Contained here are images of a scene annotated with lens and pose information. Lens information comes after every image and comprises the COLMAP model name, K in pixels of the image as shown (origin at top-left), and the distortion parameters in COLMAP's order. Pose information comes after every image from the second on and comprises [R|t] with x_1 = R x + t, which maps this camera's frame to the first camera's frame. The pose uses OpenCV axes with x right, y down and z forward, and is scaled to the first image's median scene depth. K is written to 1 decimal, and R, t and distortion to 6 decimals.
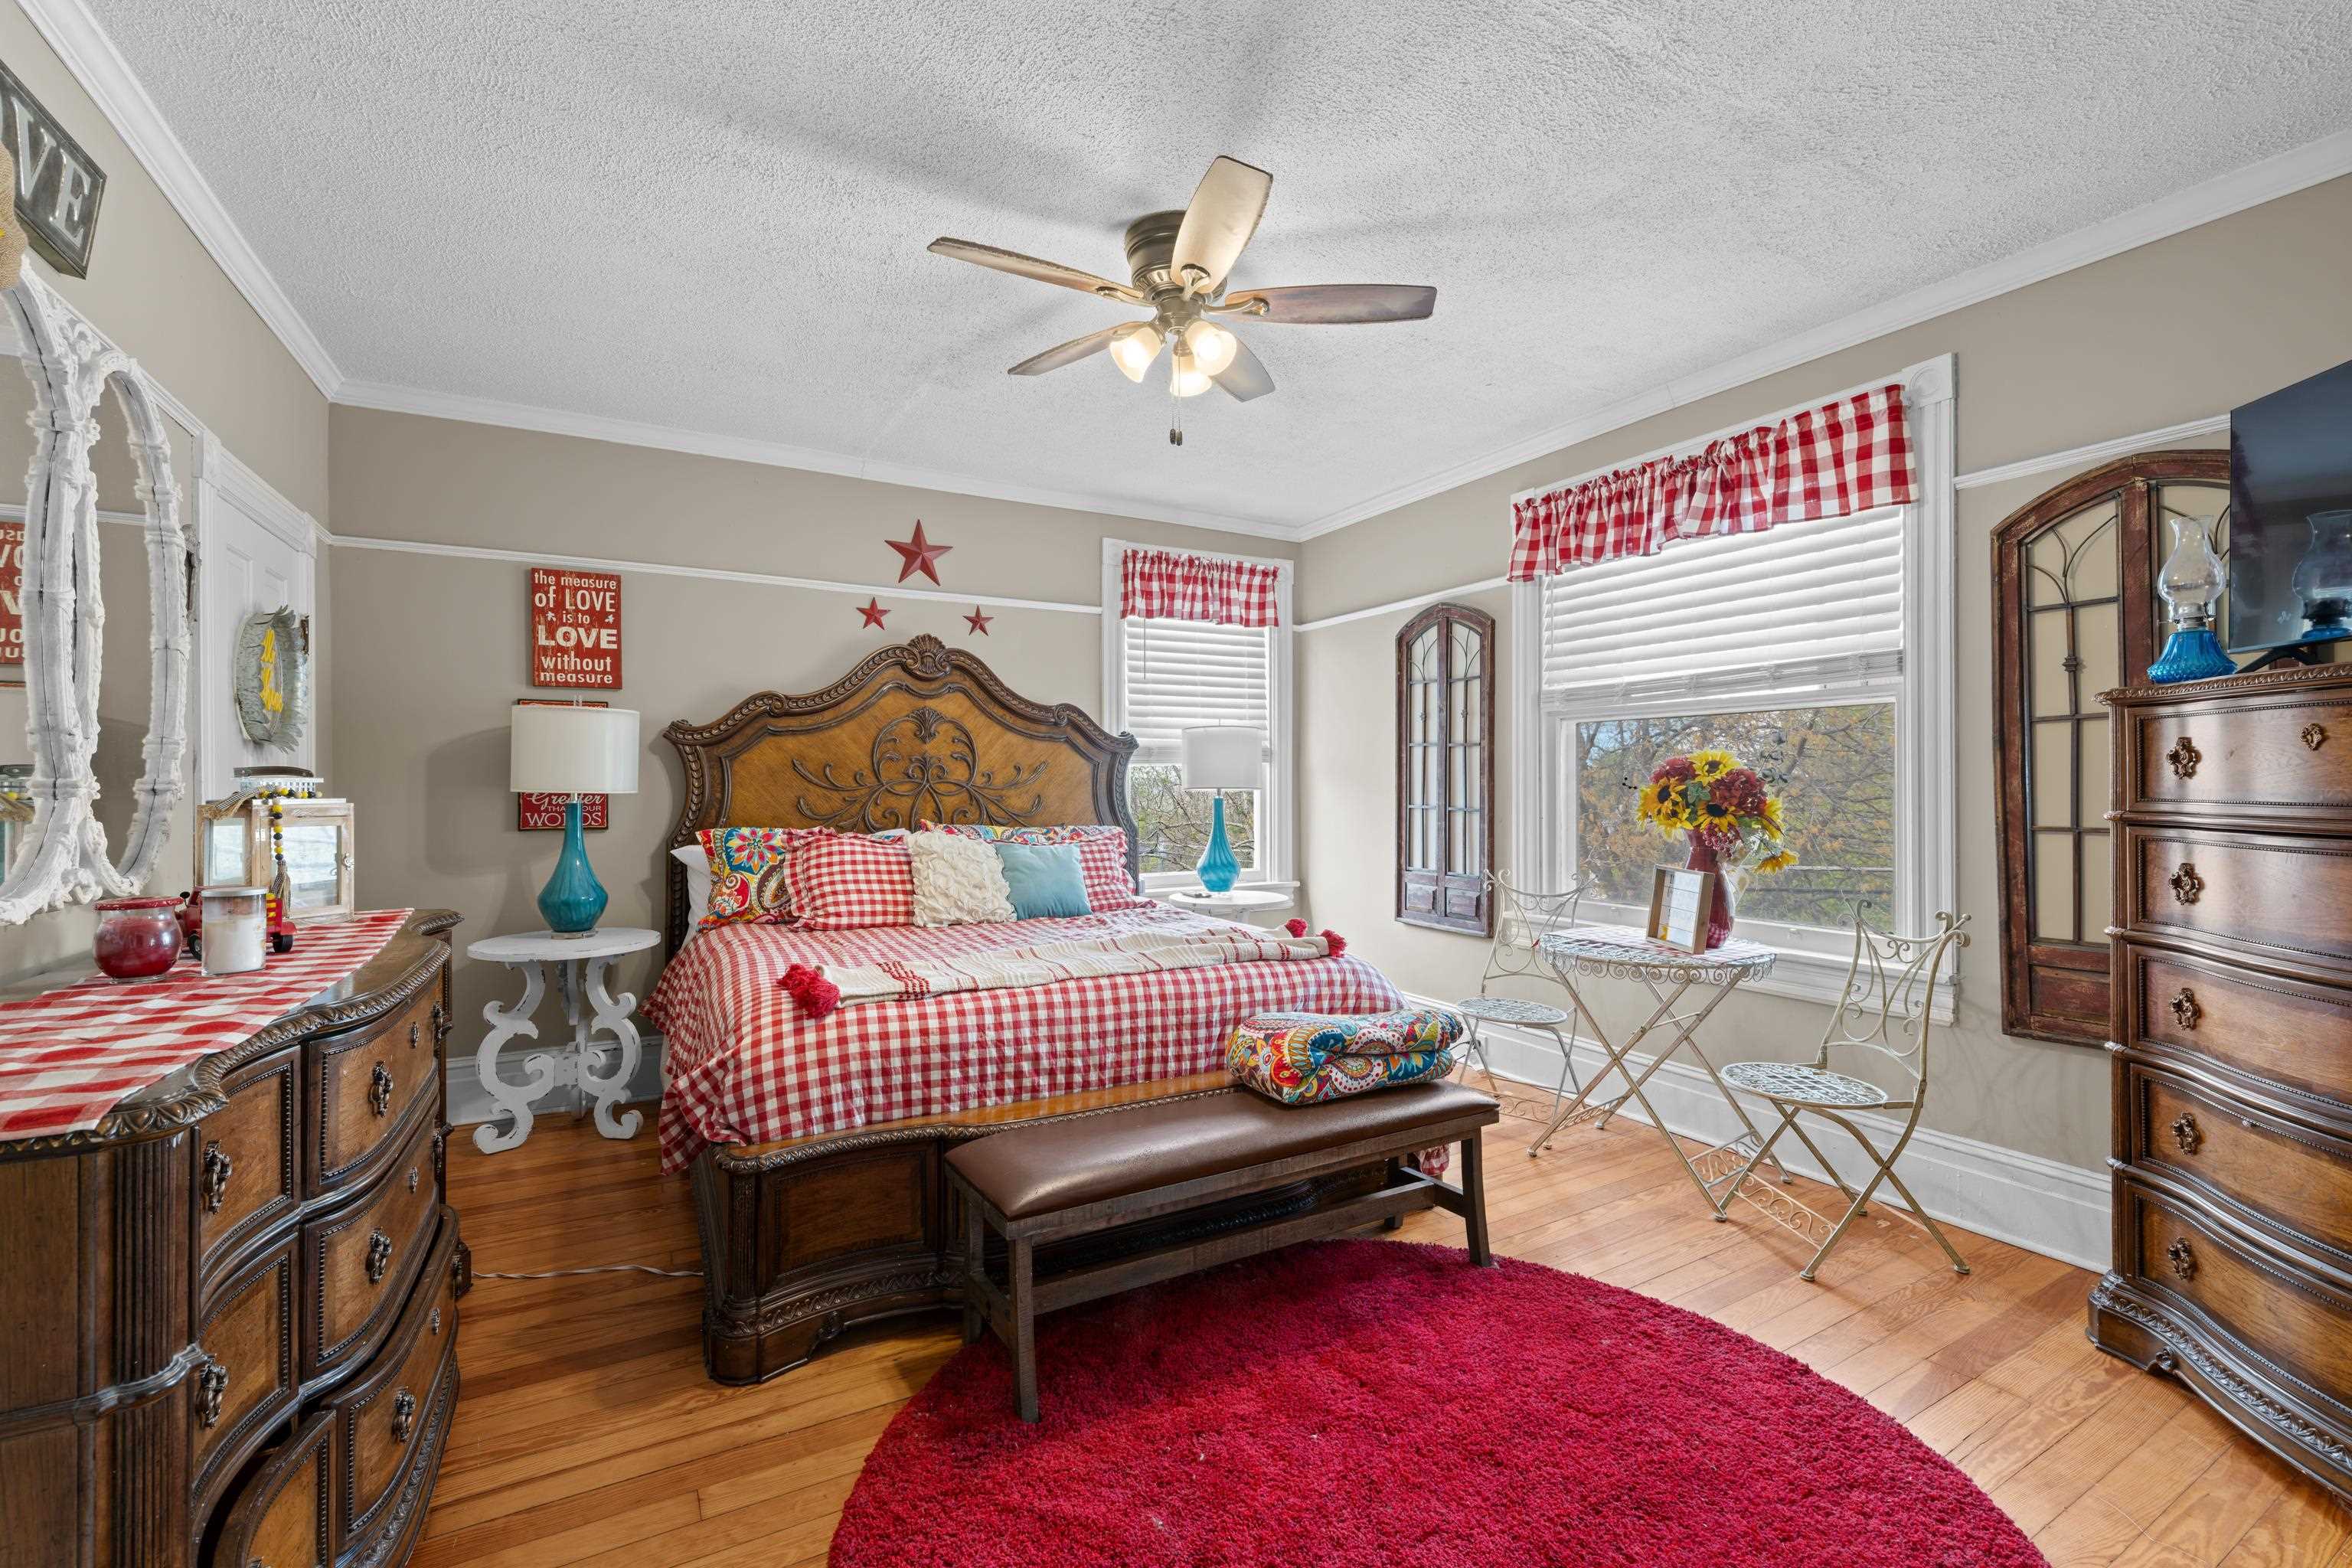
lens RADIAL K [[1000.8, 0, 1177.4], [0, 1000.8, 781.4], [0, 0, 1]] dist [-0.000945, 0.000776]
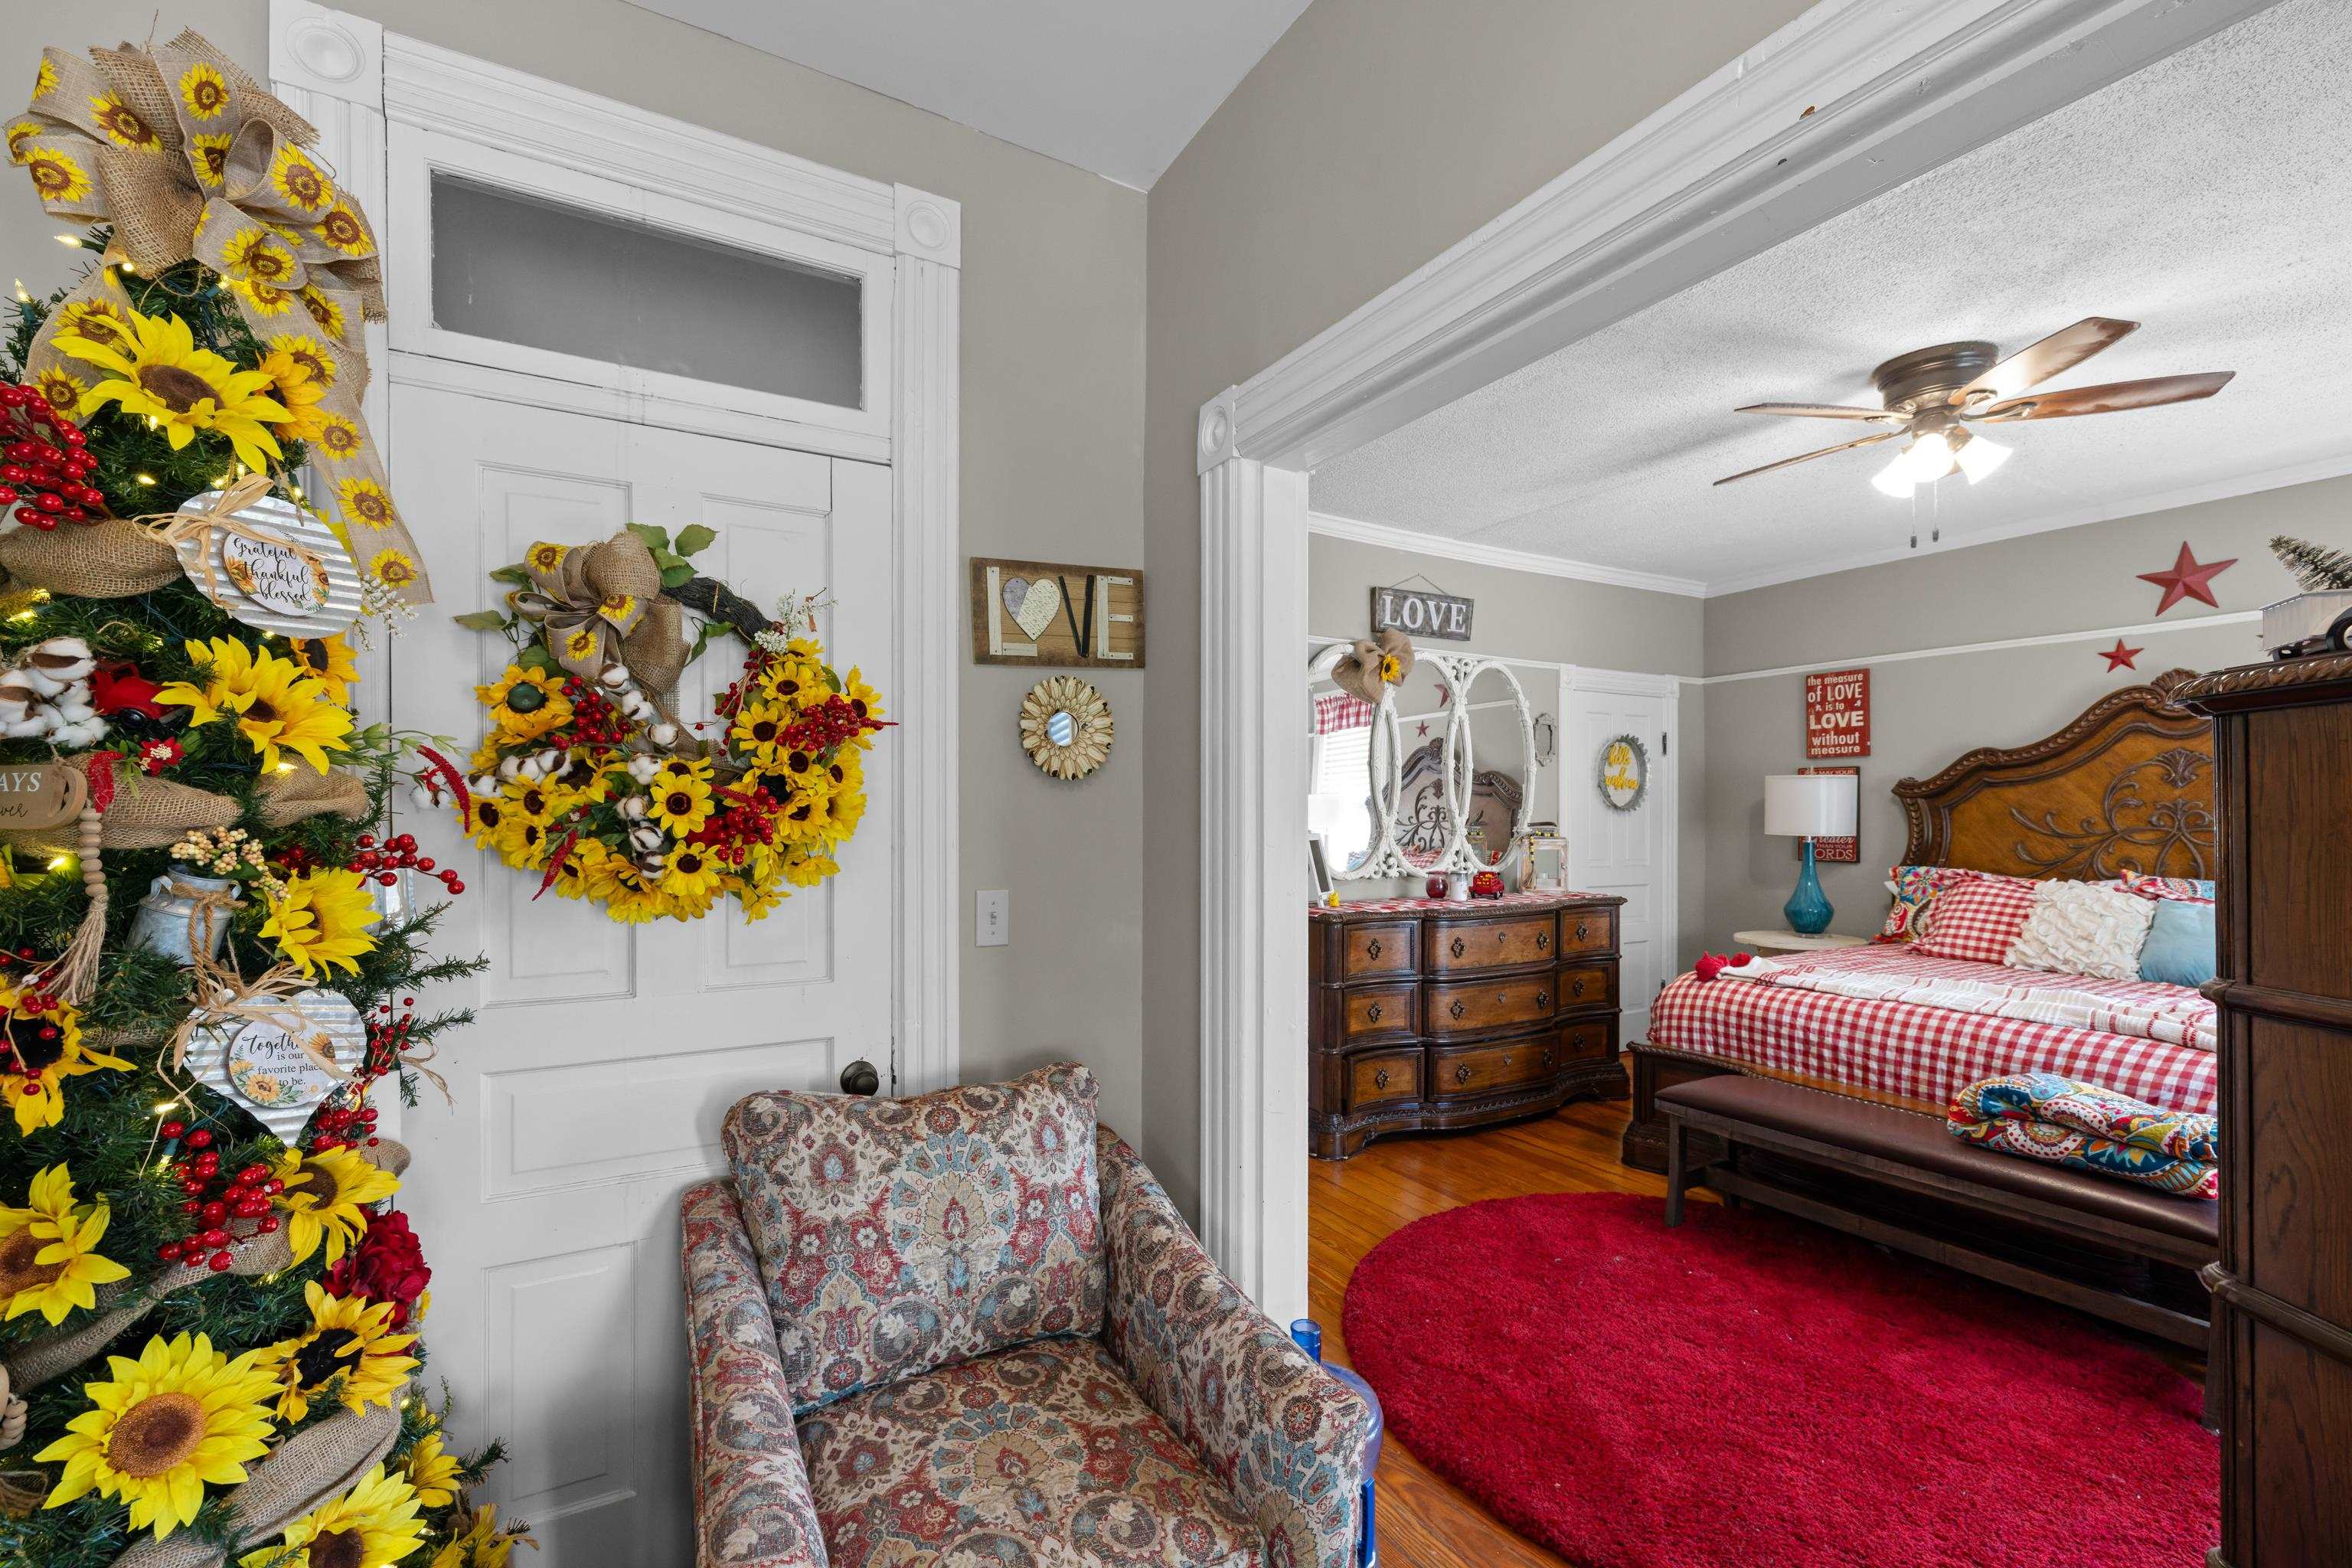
lens RADIAL K [[1000.8, 0, 1178.1], [0, 1000.8, 804.0], [0, 0, 1]] dist [-0.000945, 0.000776]
pose [[0.016735, -0.009034, -0.999819, 1.124309], [0.003006, 0.999955, -0.008984, -0.031831], [0.999855, -0.002855, 0.016761, 0.126738]]
